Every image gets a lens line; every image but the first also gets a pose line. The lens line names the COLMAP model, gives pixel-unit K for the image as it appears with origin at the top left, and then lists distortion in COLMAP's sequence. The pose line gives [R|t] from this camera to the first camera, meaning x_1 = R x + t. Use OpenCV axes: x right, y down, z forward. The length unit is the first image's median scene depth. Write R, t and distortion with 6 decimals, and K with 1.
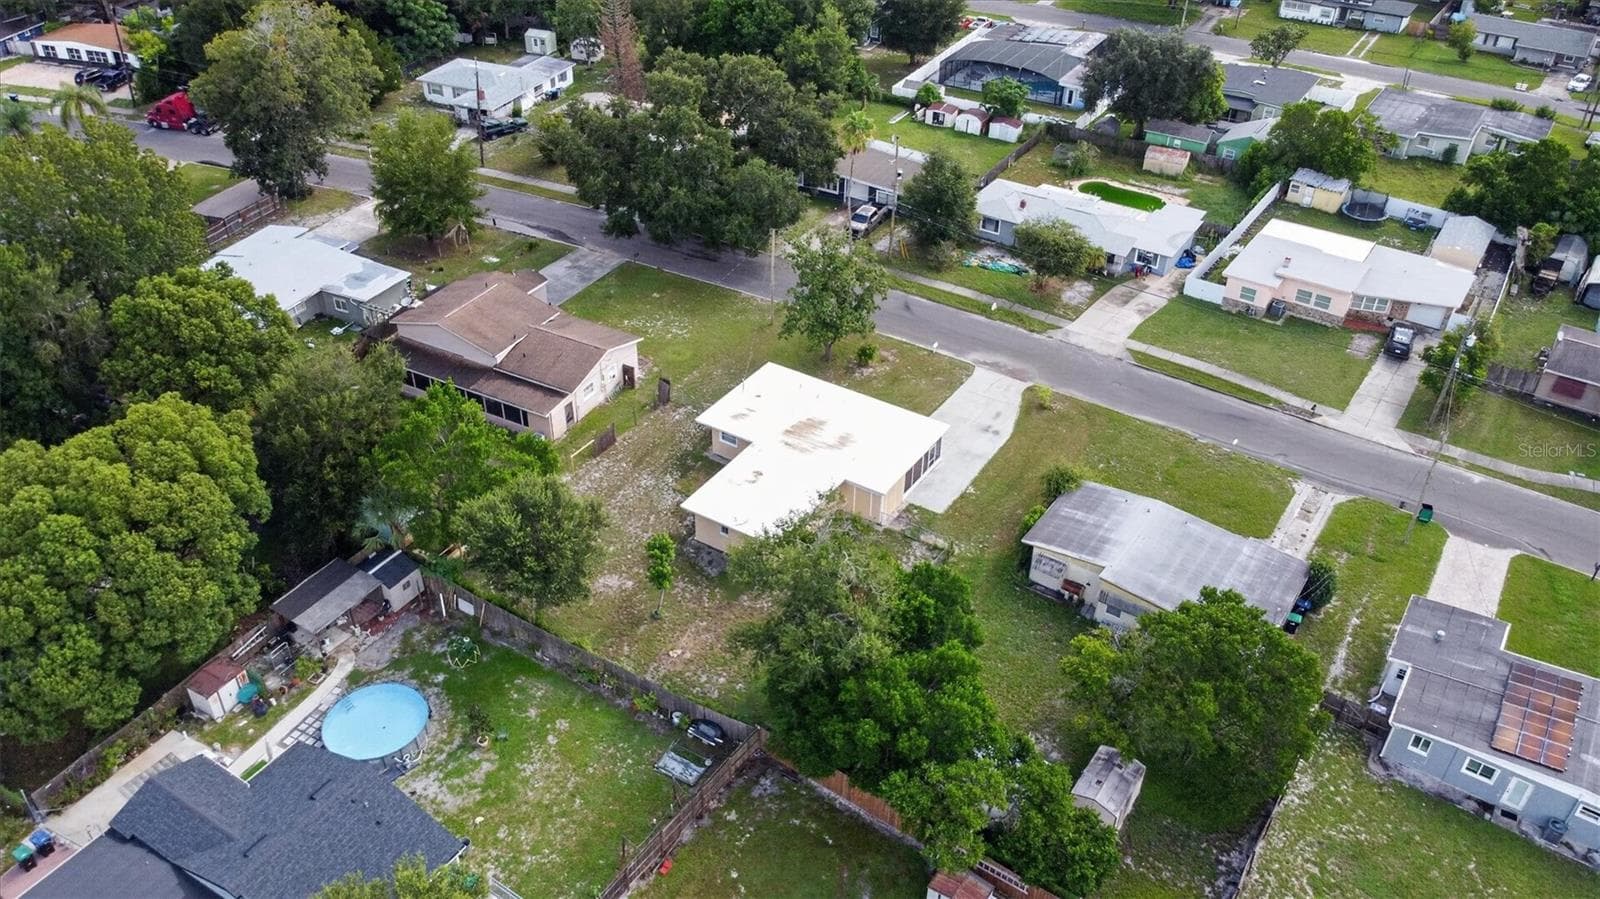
lens RADIAL K [[1216.7, 0, 780.6], [0, 1216.7, 442.2], [0, 0, 1]] dist [0.001323, -0.019051]
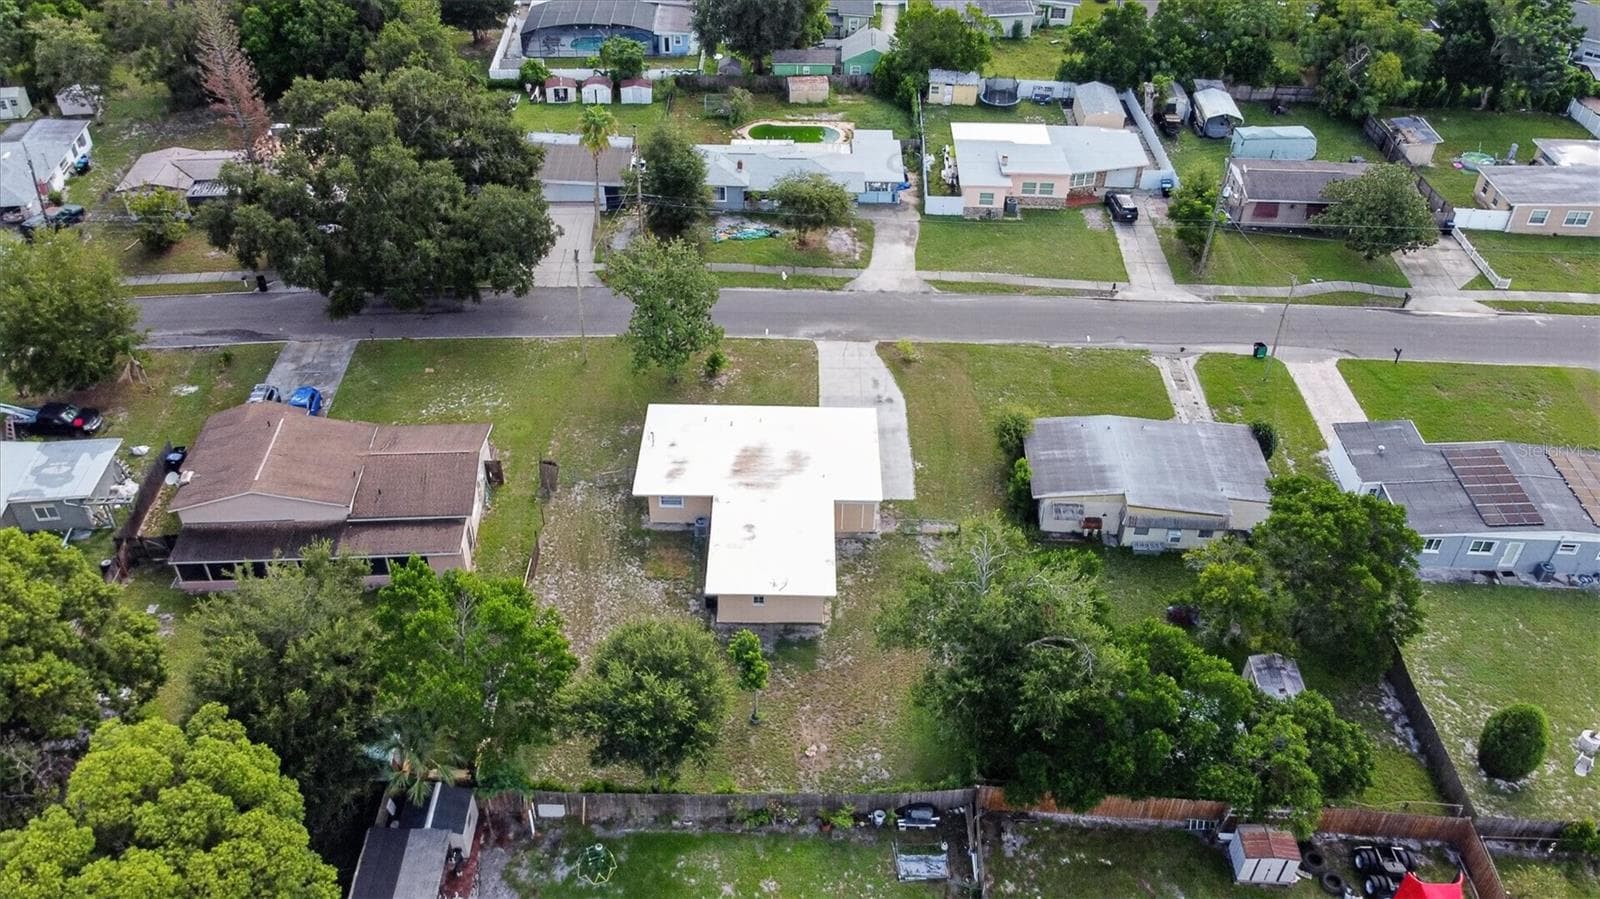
lens RADIAL K [[1216.7, 0, 780.6], [0, 1216.7, 442.2], [0, 0, 1]] dist [0.001323, -0.019051]
pose [[0.847677, -0.326358, 0.418252, -0.288845], [0.304641, 0.944894, 0.119870, -0.109690], [-0.434324, 0.025806, 0.900387, 0.146472]]
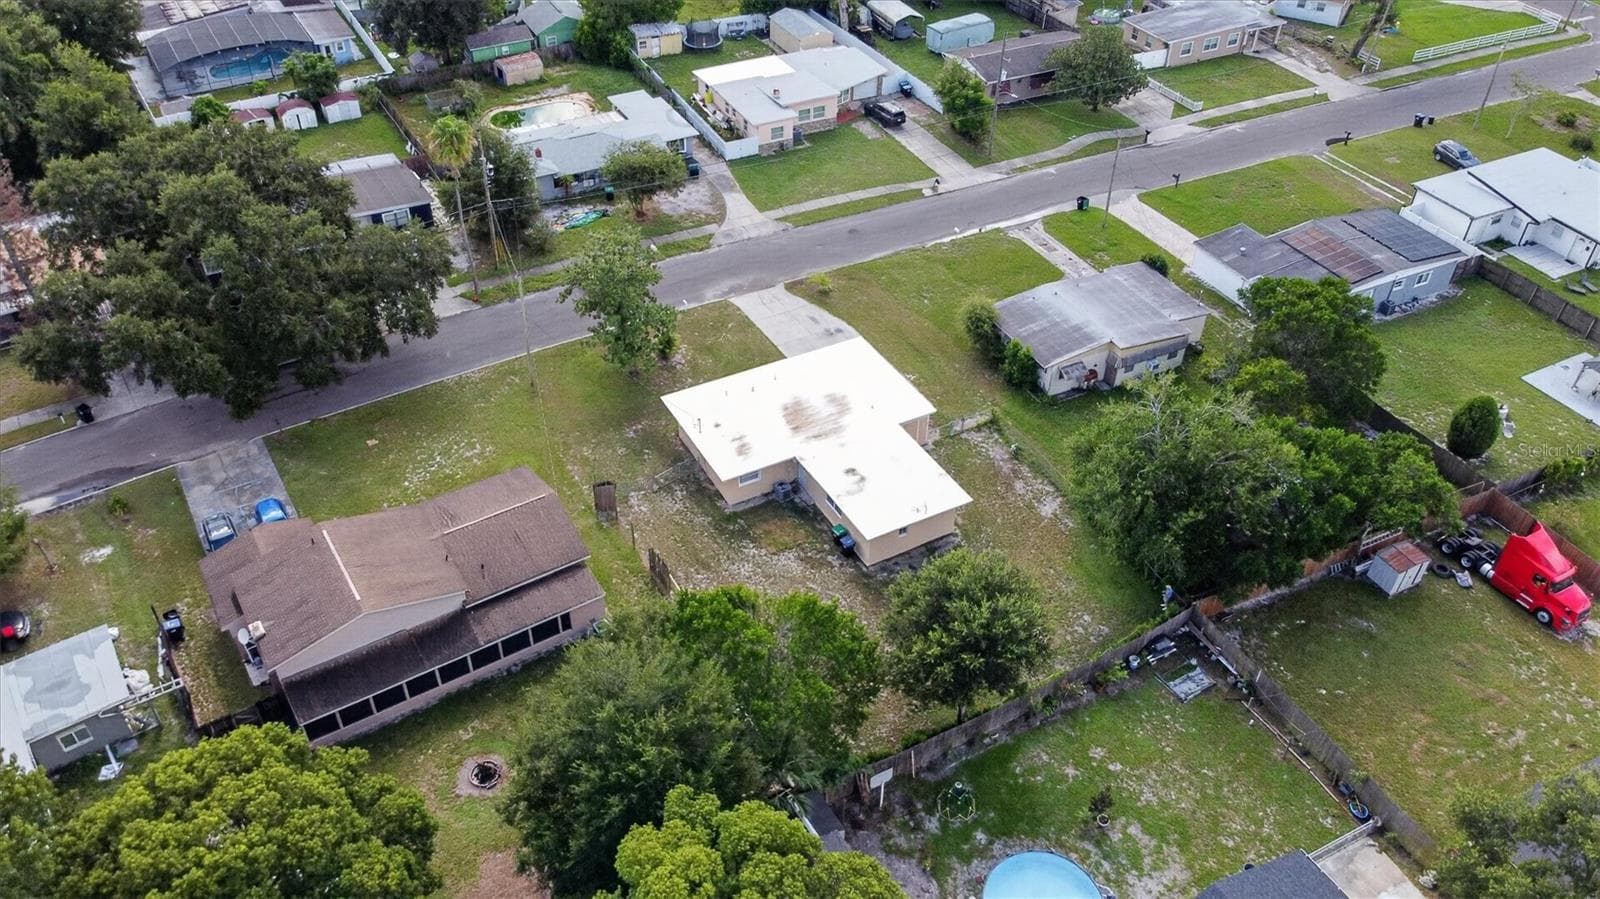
lens RADIAL K [[1216.7, 0, 780.6], [0, 1216.7, 442.2], [0, 0, 1]] dist [0.001323, -0.019051]
pose [[0.480937, -0.558582, 0.675785, -0.533864], [0.499695, 0.807973, 0.312225, -0.250454], [-0.720420, 0.187526, 0.667705, 0.342164]]
